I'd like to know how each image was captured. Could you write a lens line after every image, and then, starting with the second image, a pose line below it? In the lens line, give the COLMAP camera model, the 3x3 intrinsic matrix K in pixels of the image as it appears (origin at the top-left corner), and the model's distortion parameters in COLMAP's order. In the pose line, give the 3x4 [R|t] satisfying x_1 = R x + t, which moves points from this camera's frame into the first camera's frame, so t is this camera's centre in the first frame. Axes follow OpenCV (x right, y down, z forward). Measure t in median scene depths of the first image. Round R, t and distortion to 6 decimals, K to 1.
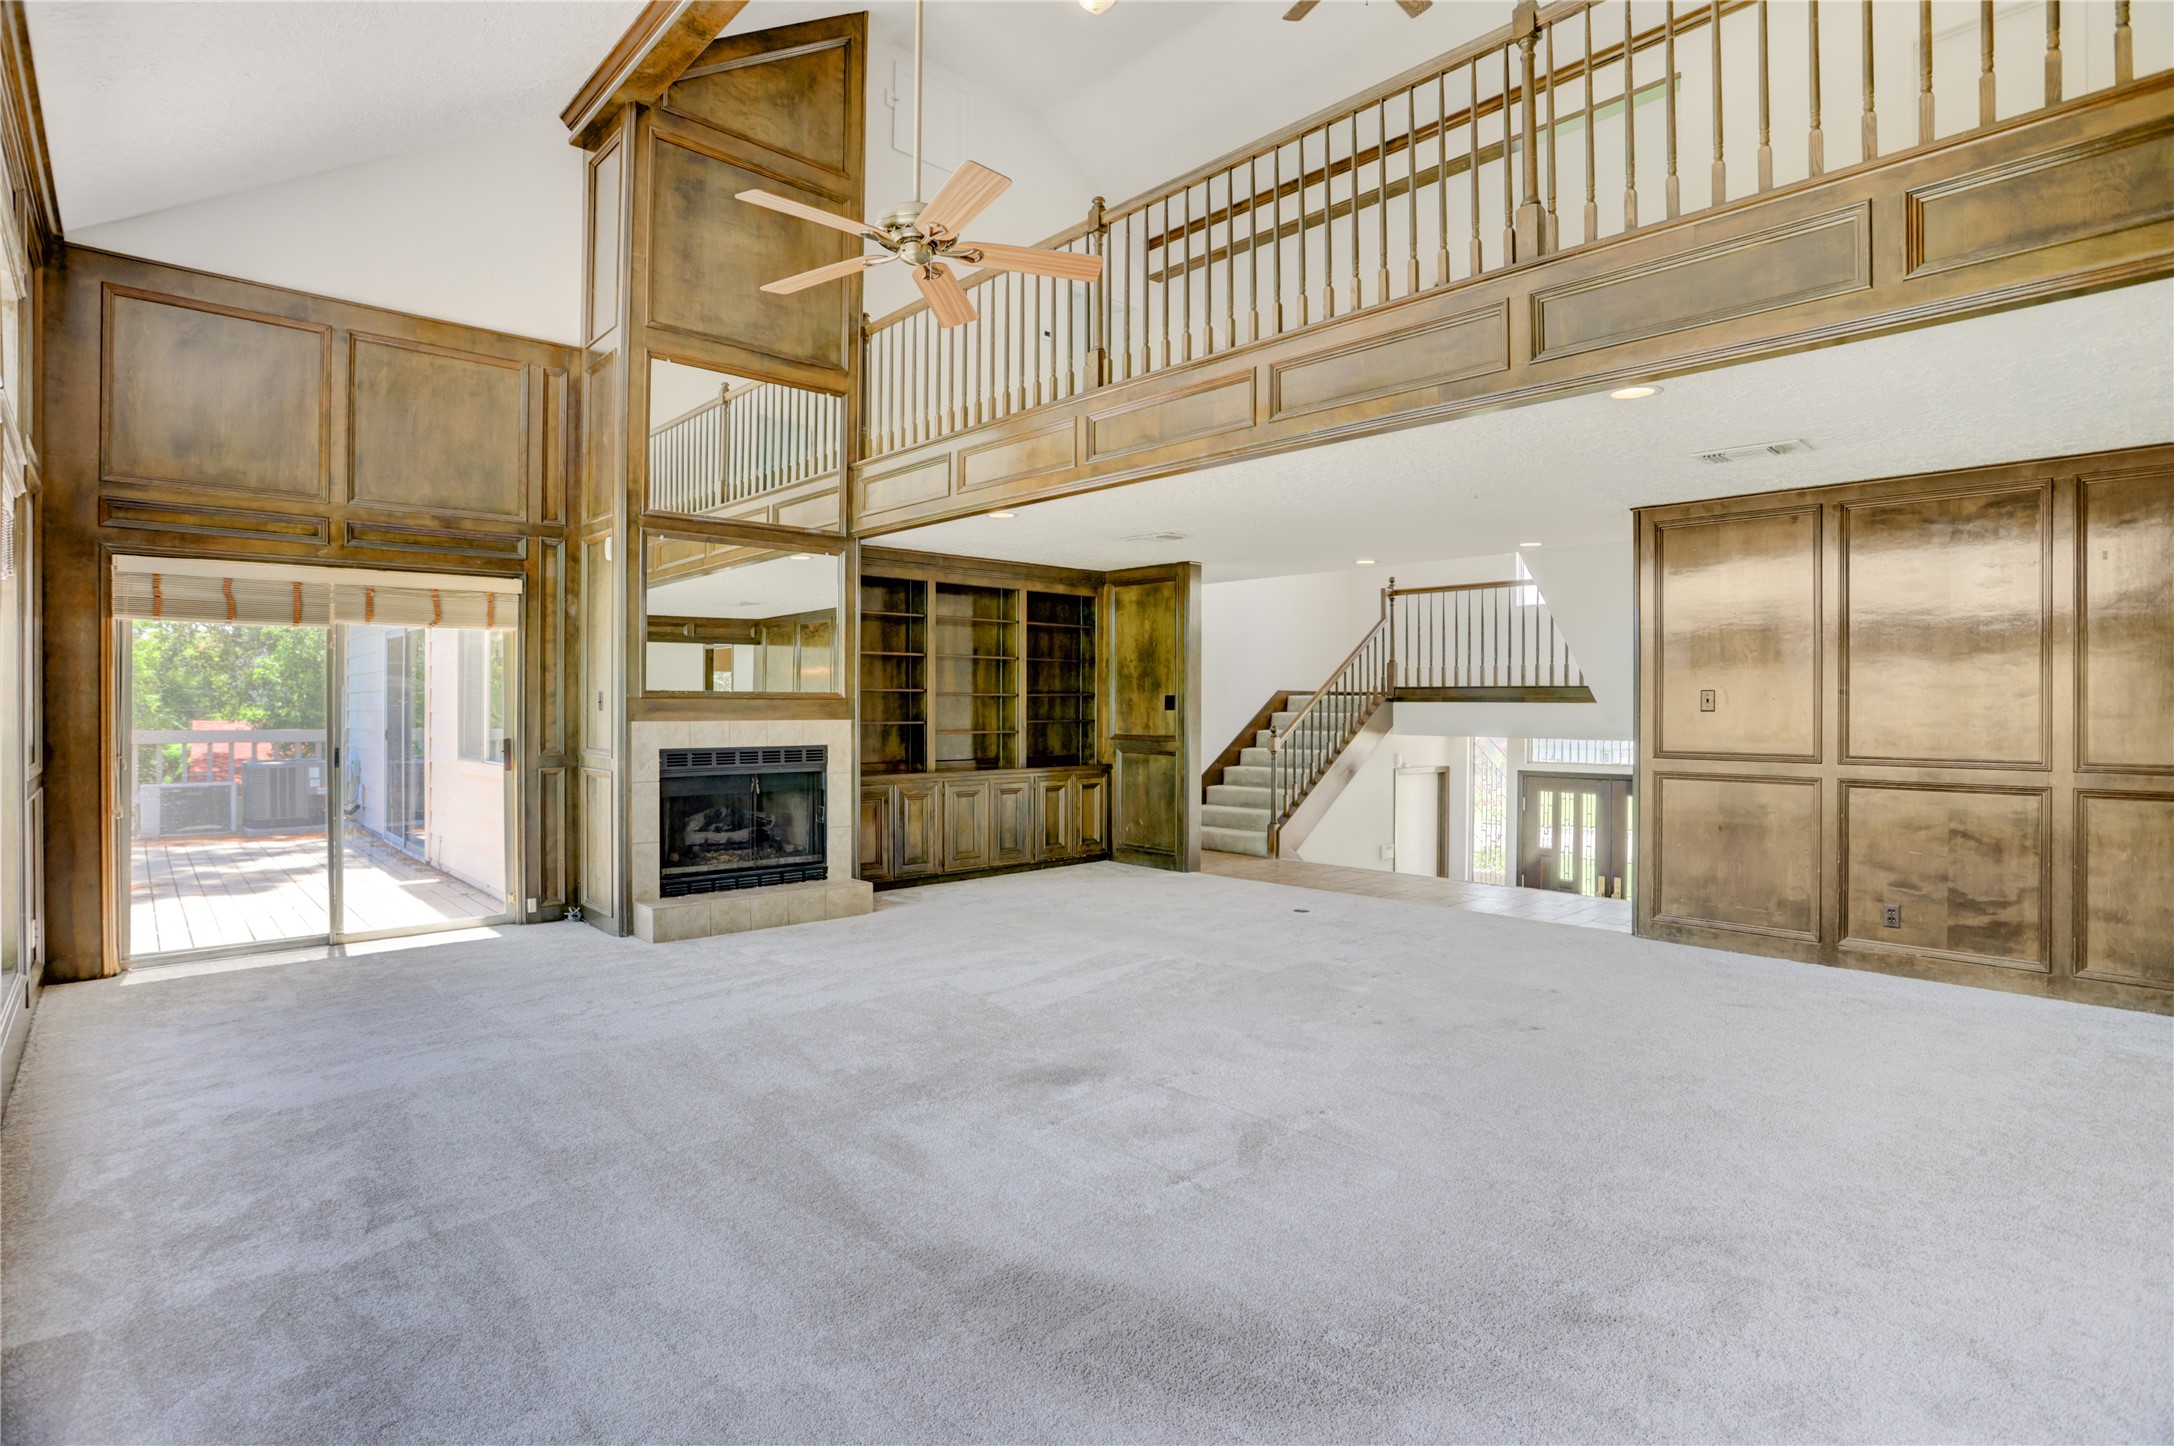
lens RADIAL K [[1062.4, 0, 1079.1], [0, 1062.4, 723.7], [0, 0, 1]] dist [-0.064748, 0.021855]
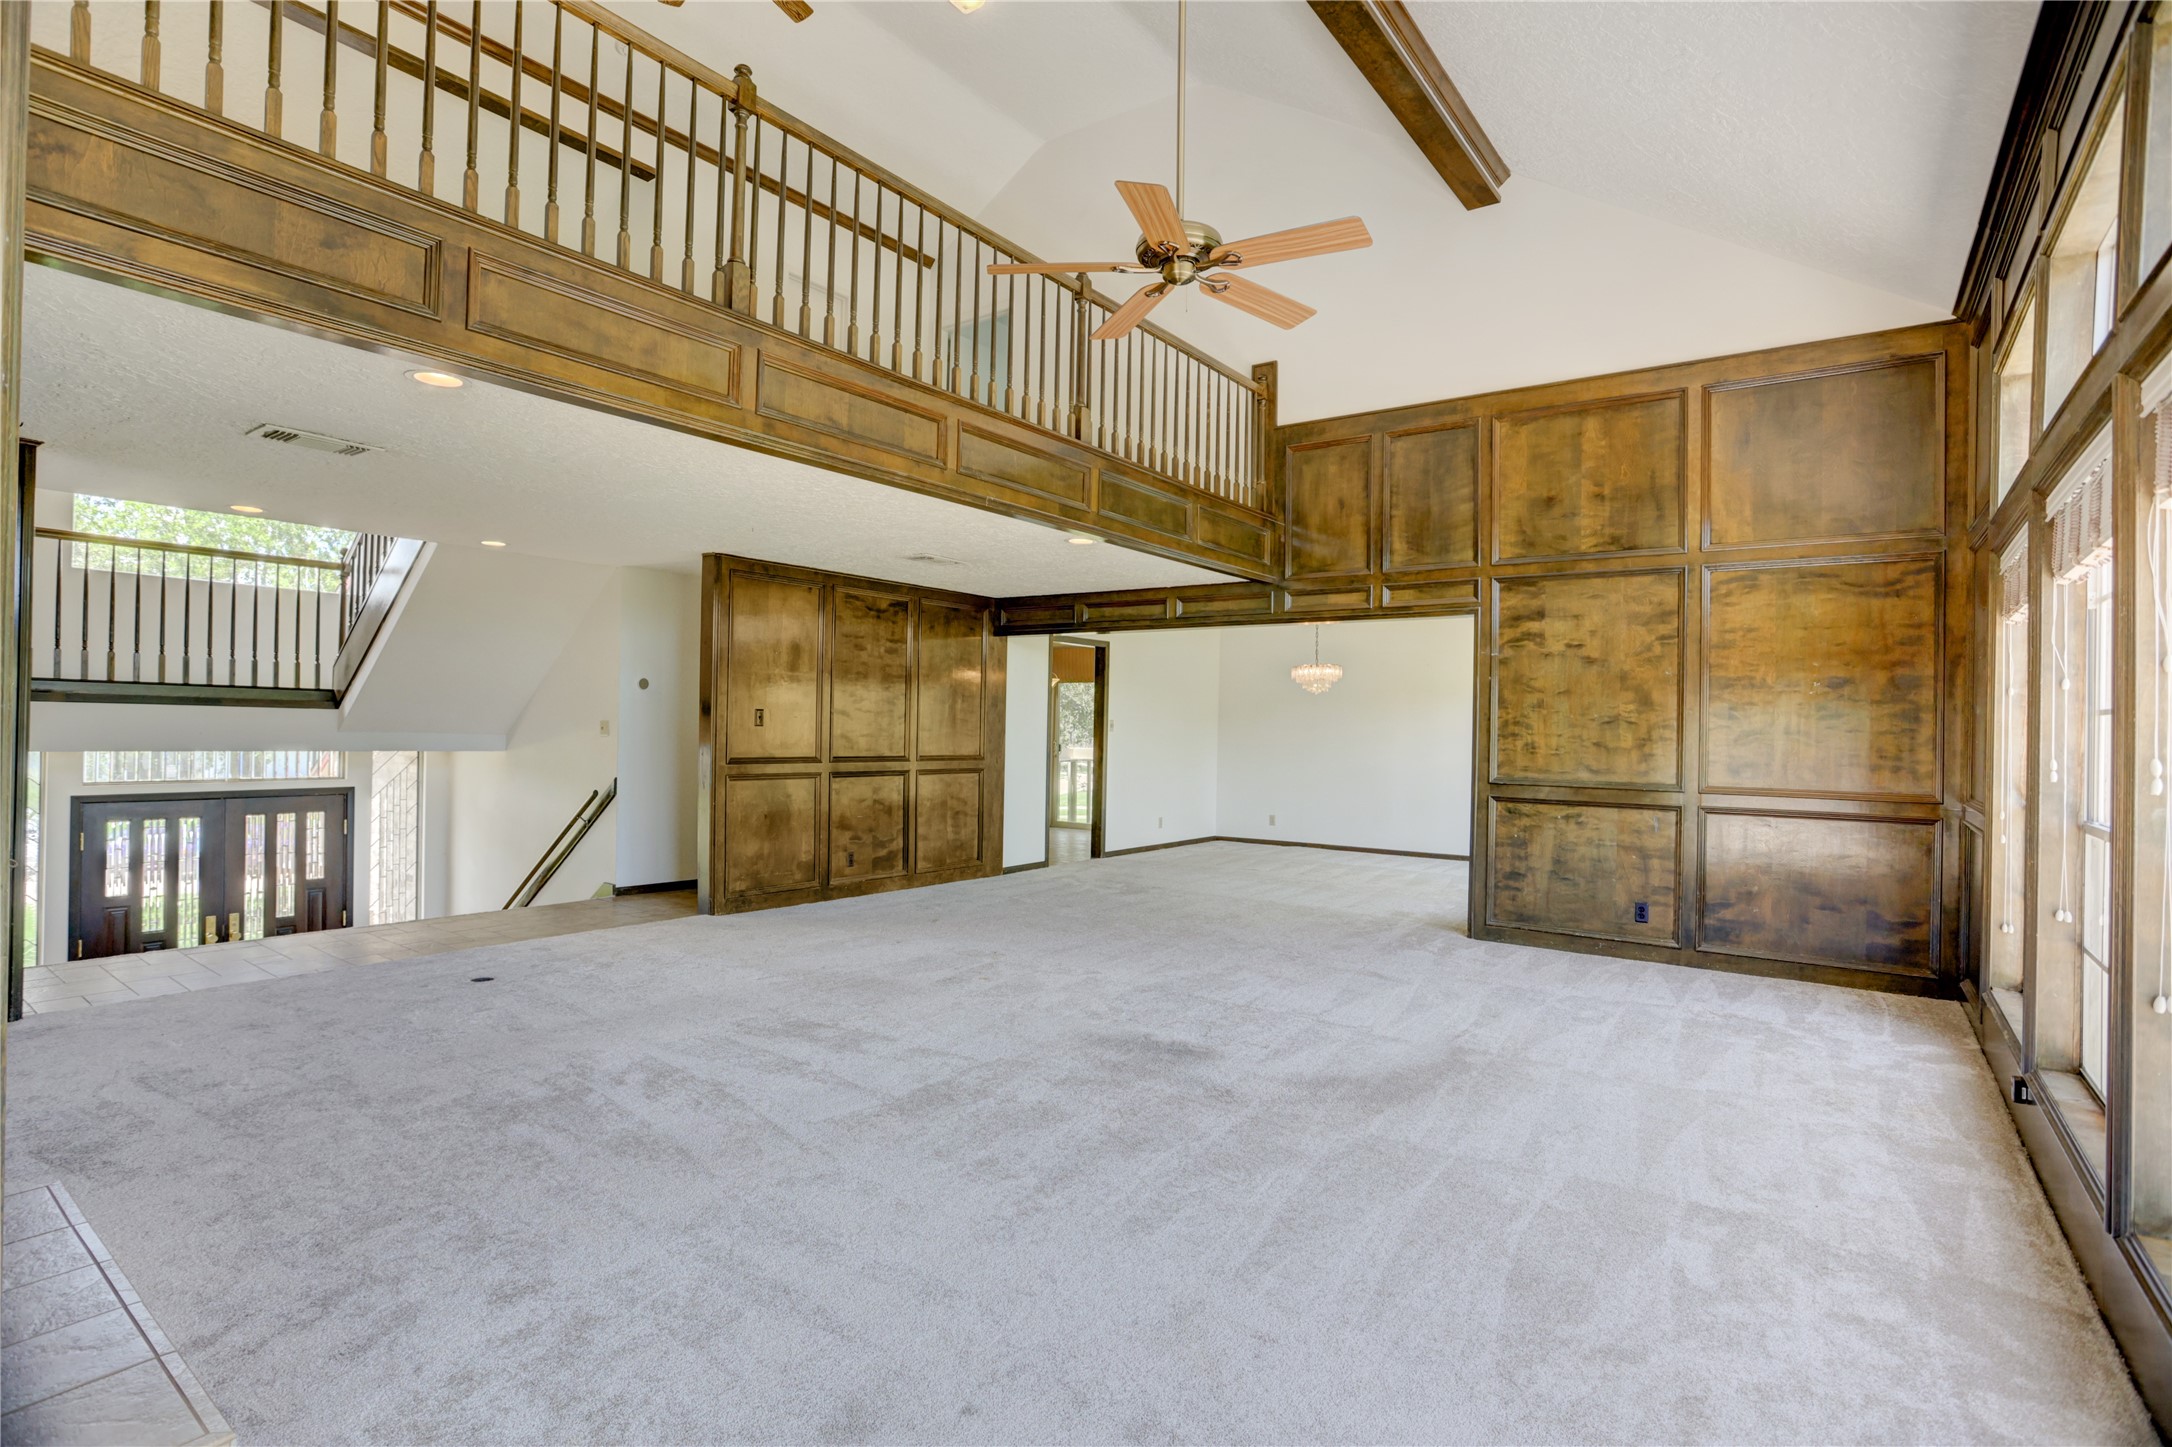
lens RADIAL K [[1061.4, 0, 1078.1], [0, 1061.4, 724.2], [0, 0, 1]] dist [-0.064748, 0.021855]
pose [[-0.184837, -0.002663, 0.982766, -0.417831], [-0.005631, 0.999983, 0.001650, -0.010198], [-0.982753, -0.005229, -0.184849, 0.480032]]
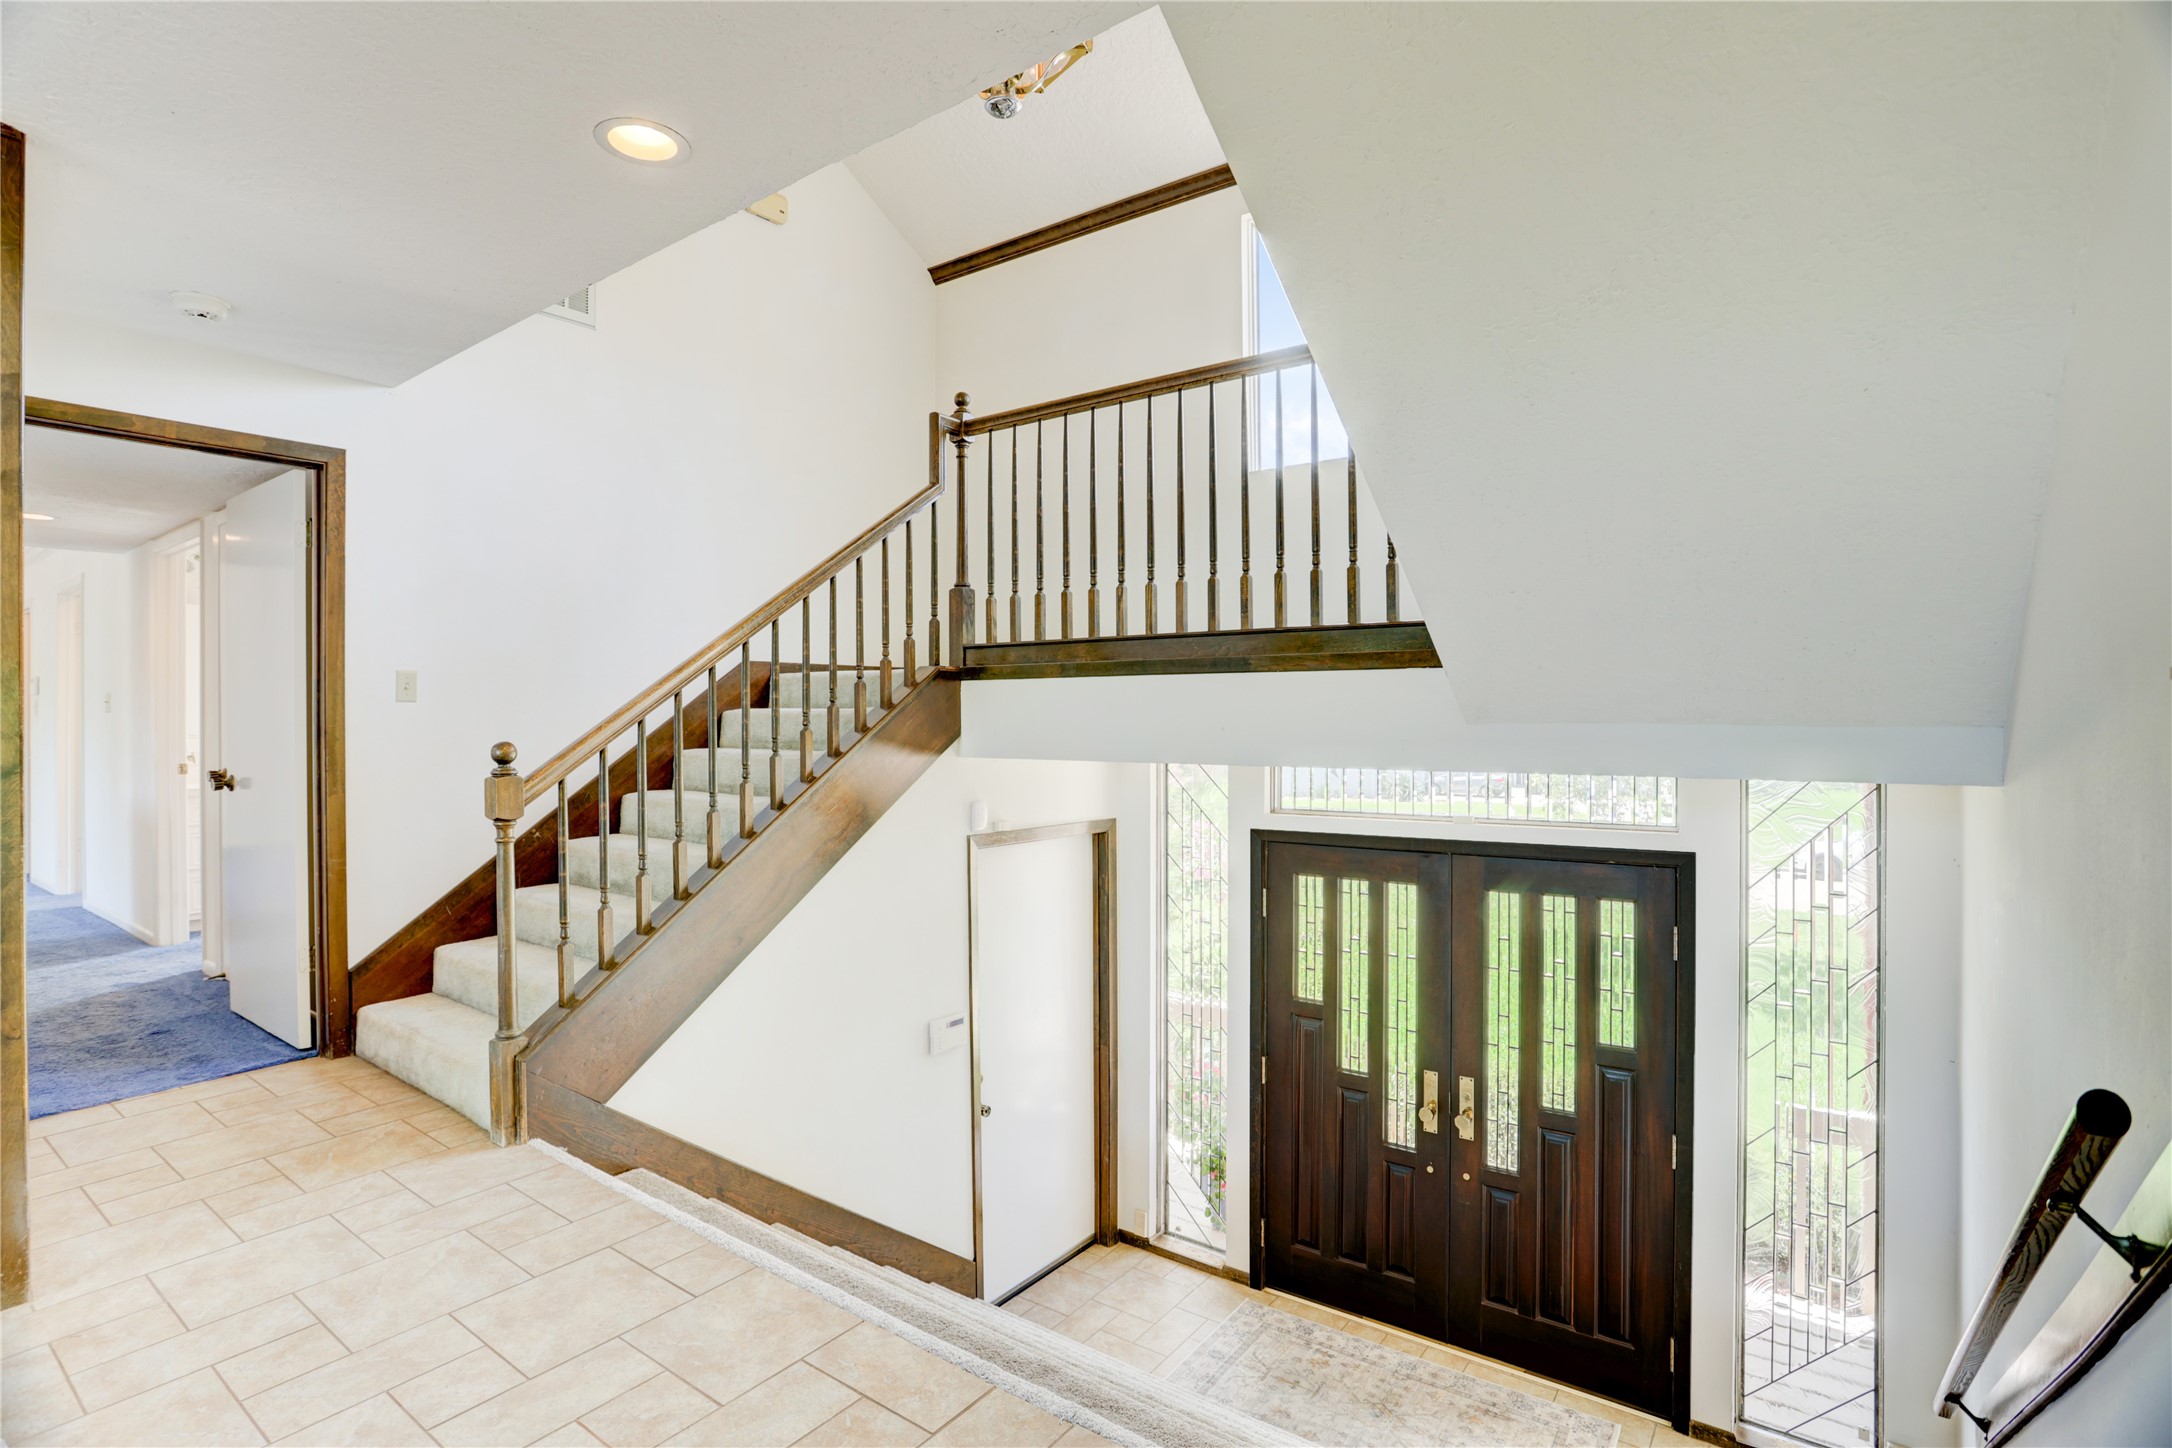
lens RADIAL K [[1061.4, 0, 1078.1], [0, 1061.4, 724.7], [0, 0, 1]] dist [-0.064748, 0.021855]
pose [[0.981618, -0.010058, 0.190592, 0.271172], [0.011971, 0.999889, -0.008886, 0.001678], [-0.190481, 0.011004, 0.981629, 0.593676]]
